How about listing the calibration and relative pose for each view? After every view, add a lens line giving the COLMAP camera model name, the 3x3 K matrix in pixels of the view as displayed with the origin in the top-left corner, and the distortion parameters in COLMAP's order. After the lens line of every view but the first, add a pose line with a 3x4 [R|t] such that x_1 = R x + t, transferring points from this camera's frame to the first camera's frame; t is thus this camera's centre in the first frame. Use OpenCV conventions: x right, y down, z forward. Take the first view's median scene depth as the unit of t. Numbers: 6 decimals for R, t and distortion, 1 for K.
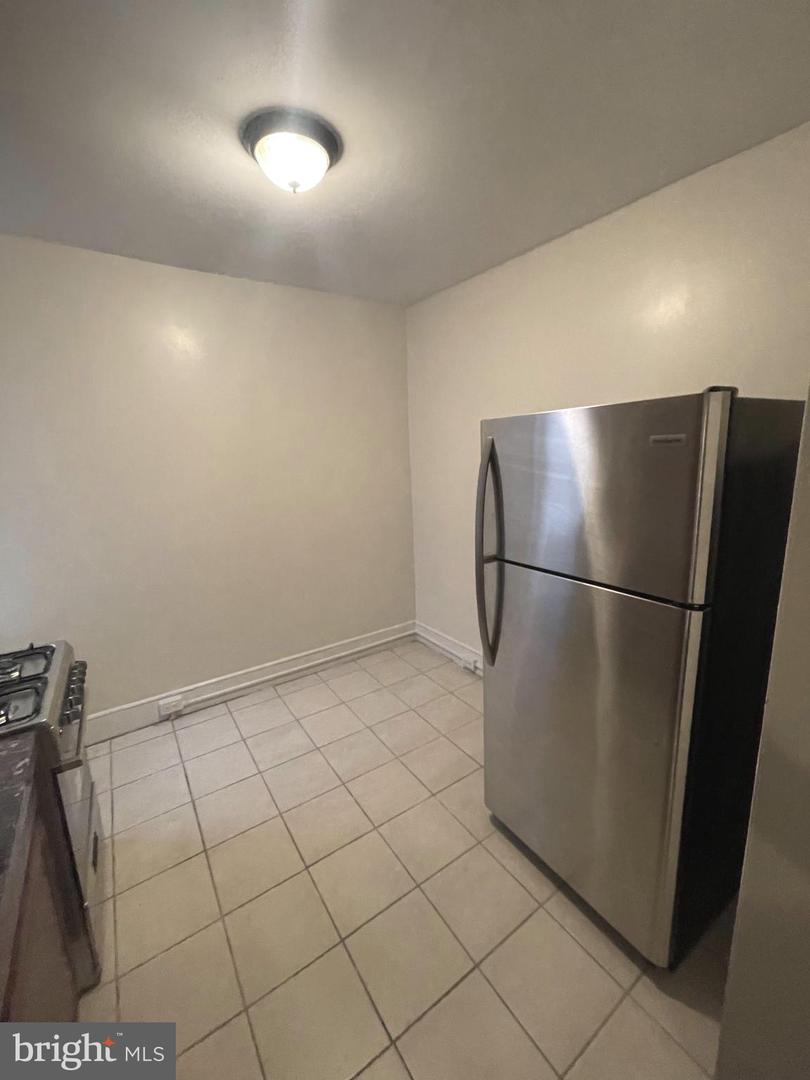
lens RADIAL K [[438.3, 0, 405.0], [0, 438.3, 540.0], [0, 0, 1]] dist [0.000315, -0.000374]
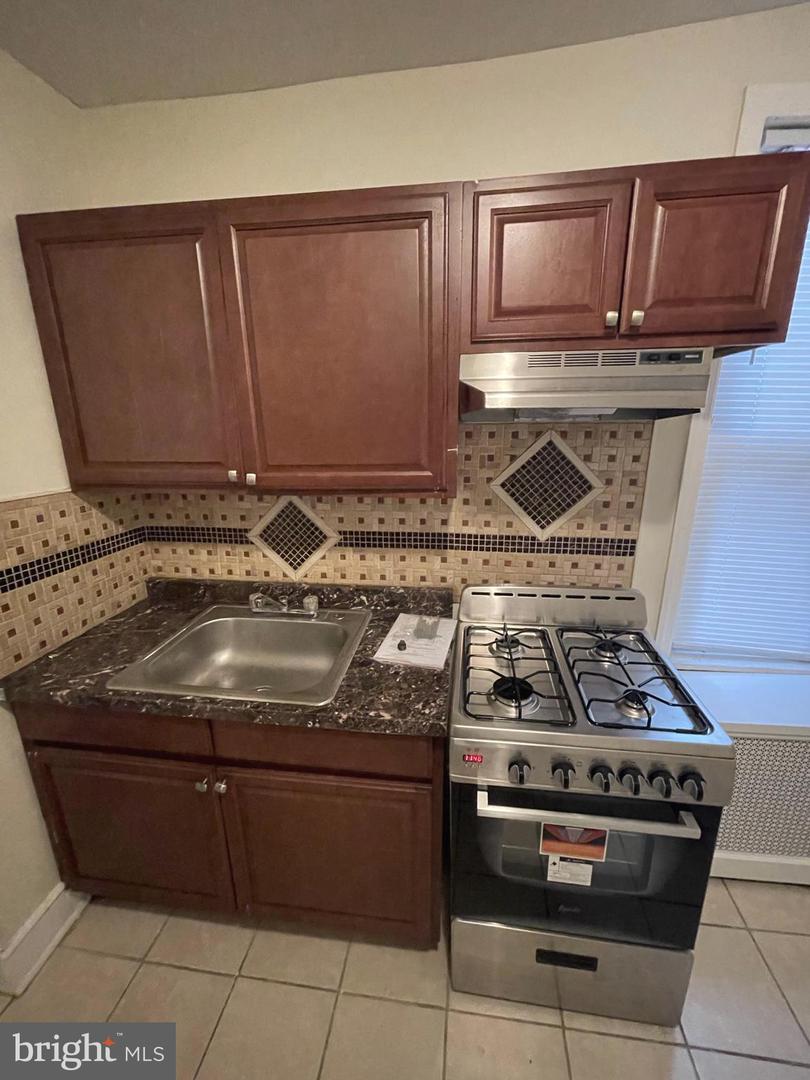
lens RADIAL K [[438.3, 0, 405.0], [0, 438.3, 540.0], [0, 0, 1]] dist [0.000315, -0.000374]
pose [[-0.672251, 0.237543, -0.701179, -0.105430], [-0.115130, 0.902058, 0.415976, -0.122151], [0.731316, 0.360367, -0.579061, 0.589007]]
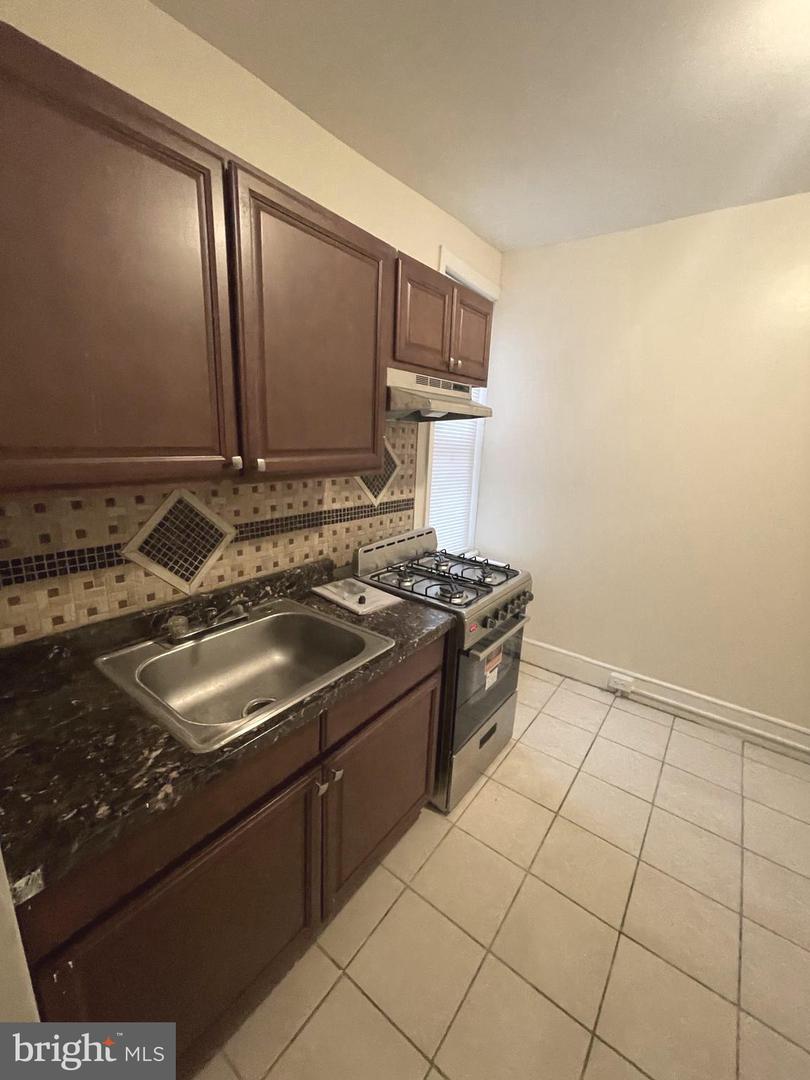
lens RADIAL K [[438.3, 0, 405.0], [0, 438.3, 540.0], [0, 0, 1]] dist [0.000315, -0.000374]
pose [[0.315850, 0.273022, -0.908679, 0.129063], [-0.239731, 0.949595, 0.201987, -0.013216], [0.918024, 0.154041, 0.365382, 0.138773]]
